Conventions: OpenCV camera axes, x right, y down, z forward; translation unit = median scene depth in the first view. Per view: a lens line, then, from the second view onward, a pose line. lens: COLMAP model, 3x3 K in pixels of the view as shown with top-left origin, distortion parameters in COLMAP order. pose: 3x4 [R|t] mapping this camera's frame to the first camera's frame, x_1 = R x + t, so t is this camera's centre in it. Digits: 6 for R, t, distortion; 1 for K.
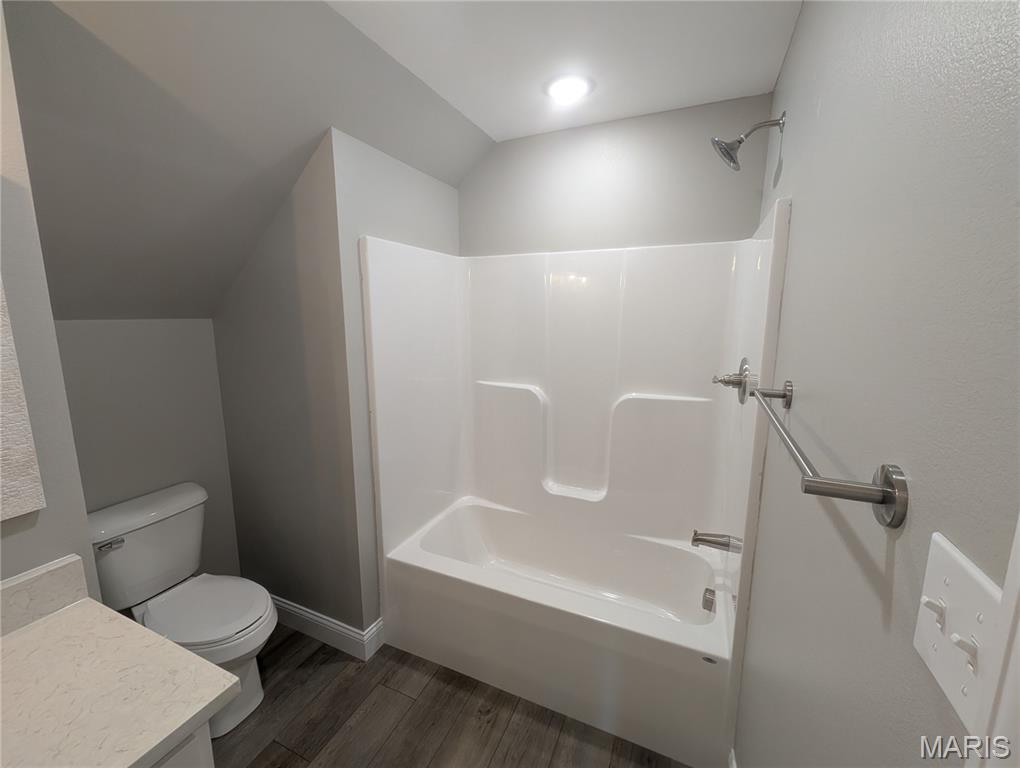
lens RADIAL K [[425.1, 0, 510.0], [0, 425.1, 384.0], [0, 0, 1]] dist [0.006943, -0.000560]
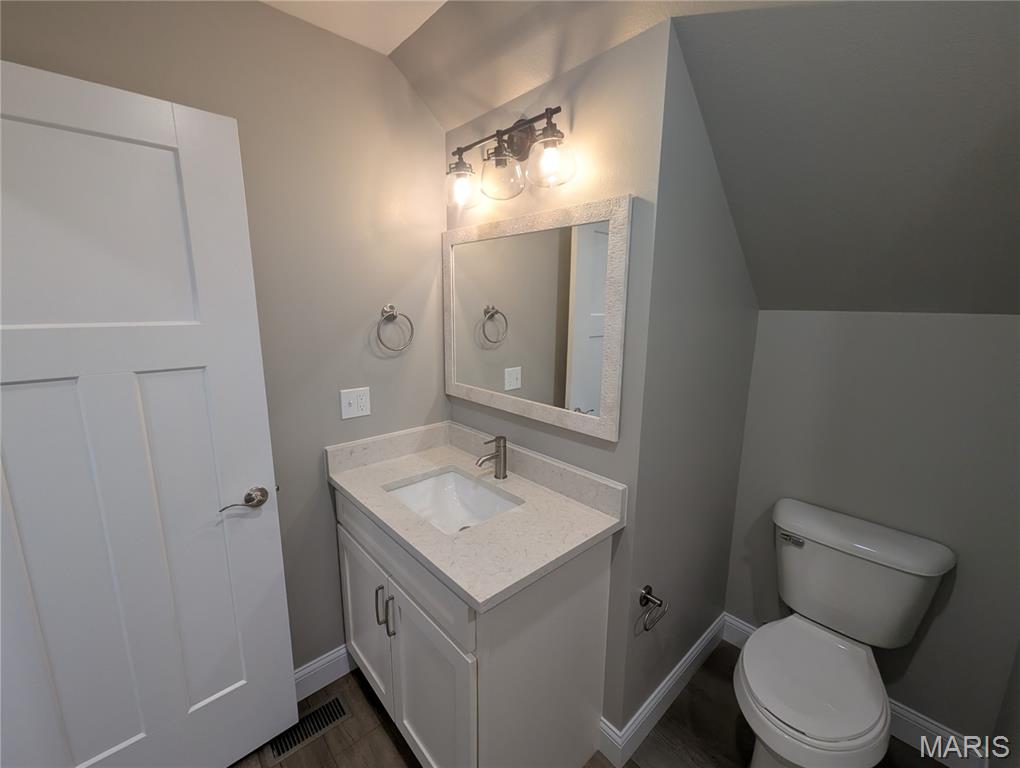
lens RADIAL K [[417.8, 0, 510.0], [0, 417.8, 384.0], [0, 0, 1]] dist [-0.002439, -0.000453]
pose [[-0.403666, 0.162830, -0.900300, 0.132289], [-0.162454, 0.955642, 0.245678, -0.092518], [0.900368, 0.245430, -0.359307, 0.621820]]
